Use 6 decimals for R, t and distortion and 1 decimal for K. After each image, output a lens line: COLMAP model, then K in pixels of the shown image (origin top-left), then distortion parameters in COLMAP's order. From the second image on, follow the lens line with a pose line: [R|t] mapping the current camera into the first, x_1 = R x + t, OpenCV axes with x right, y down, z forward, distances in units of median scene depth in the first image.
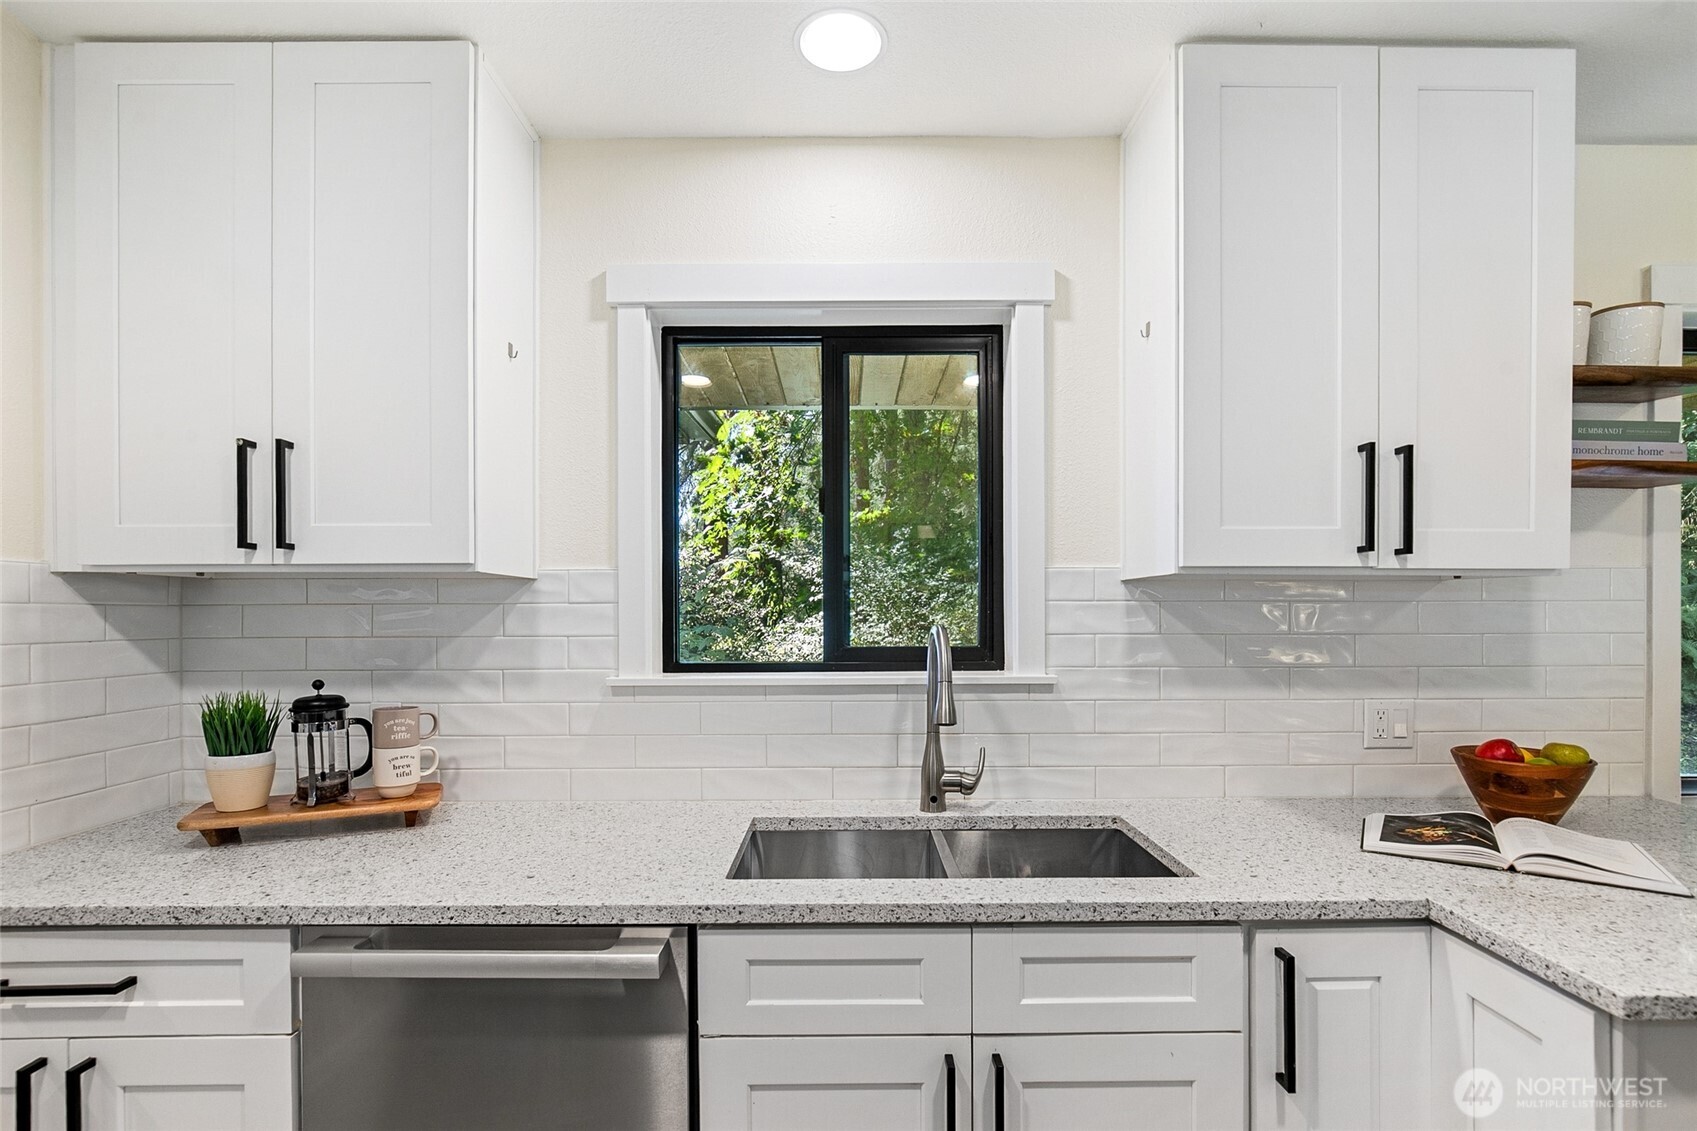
lens RADIAL K [[823.6, 0, 848.5], [0, 823.6, 565.5], [0, 0, 1]] dist [0.000230, 0.002075]
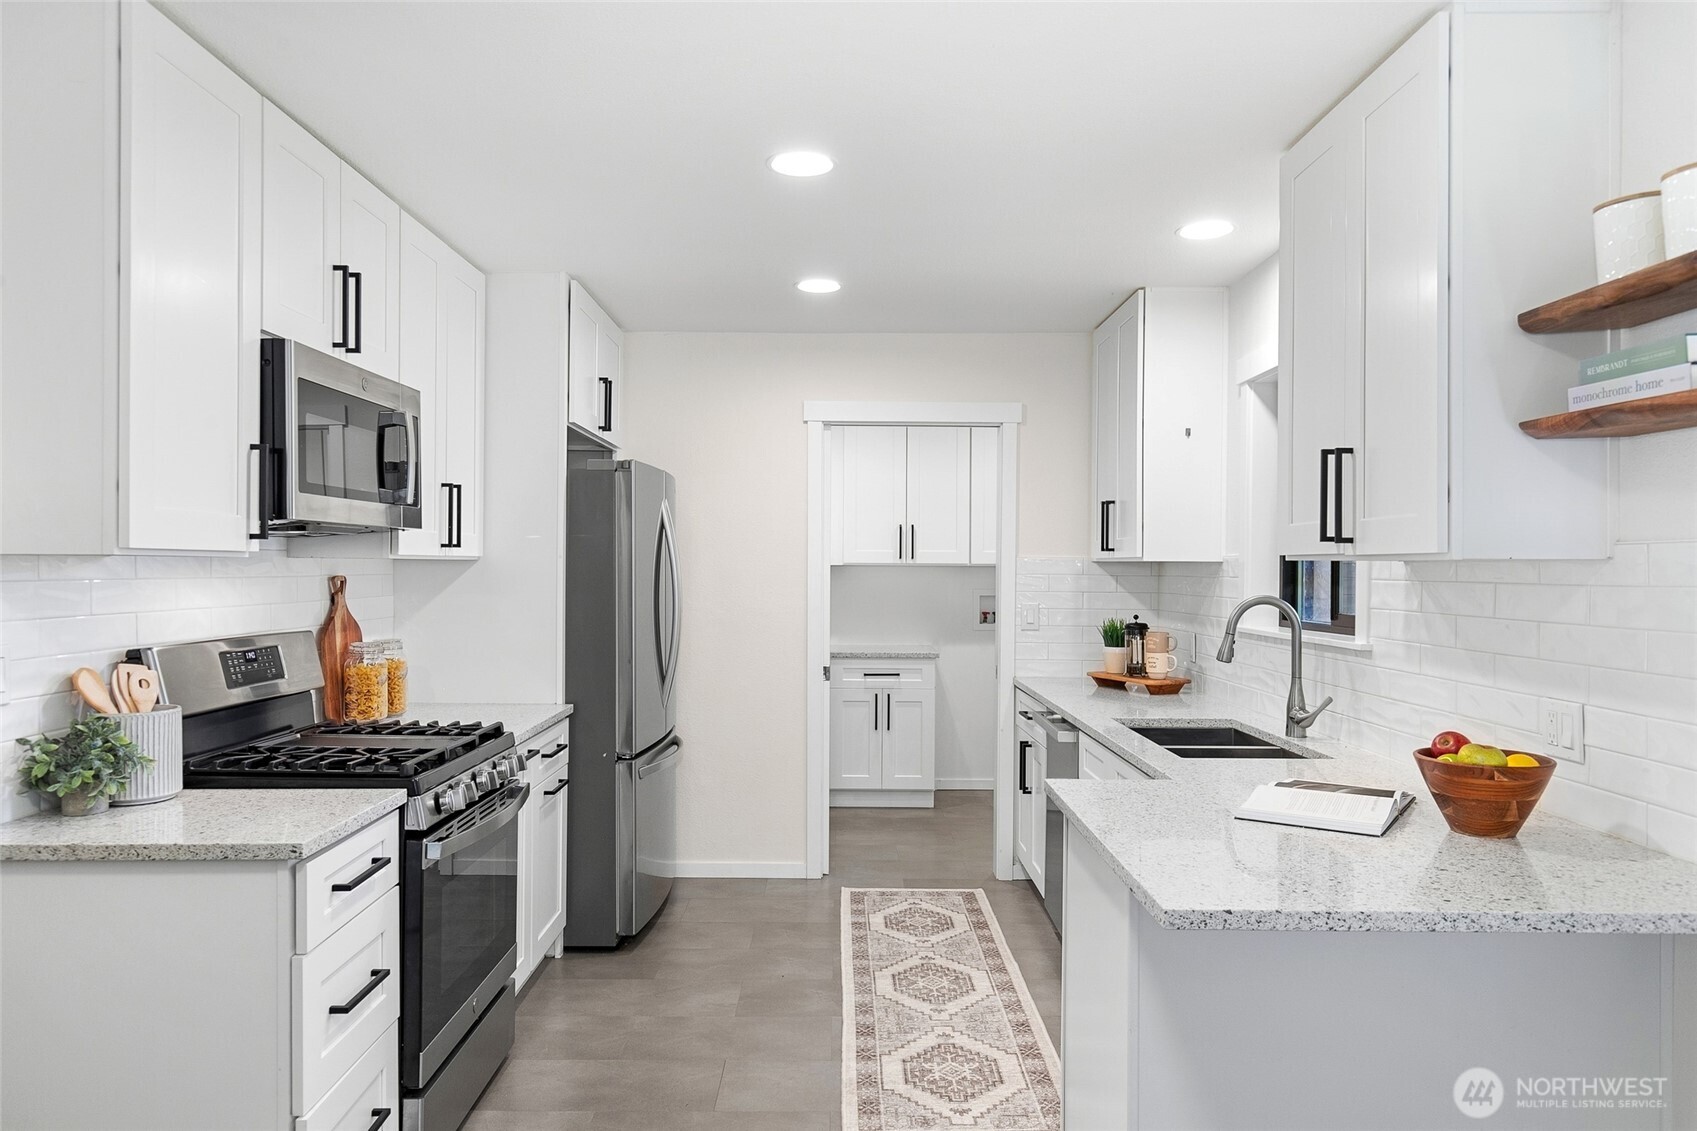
lens RADIAL K [[1125.4, 0, 835.3], [0, 1125.4, 581.1], [0, 0, 1]] dist [0.002829, -0.000018]
pose [[-0.012011, 0.014445, -0.999824, 2.075730], [0.052261, 0.998538, 0.013799, -0.018026], [0.998561, -0.052086, -0.012748, 0.308675]]
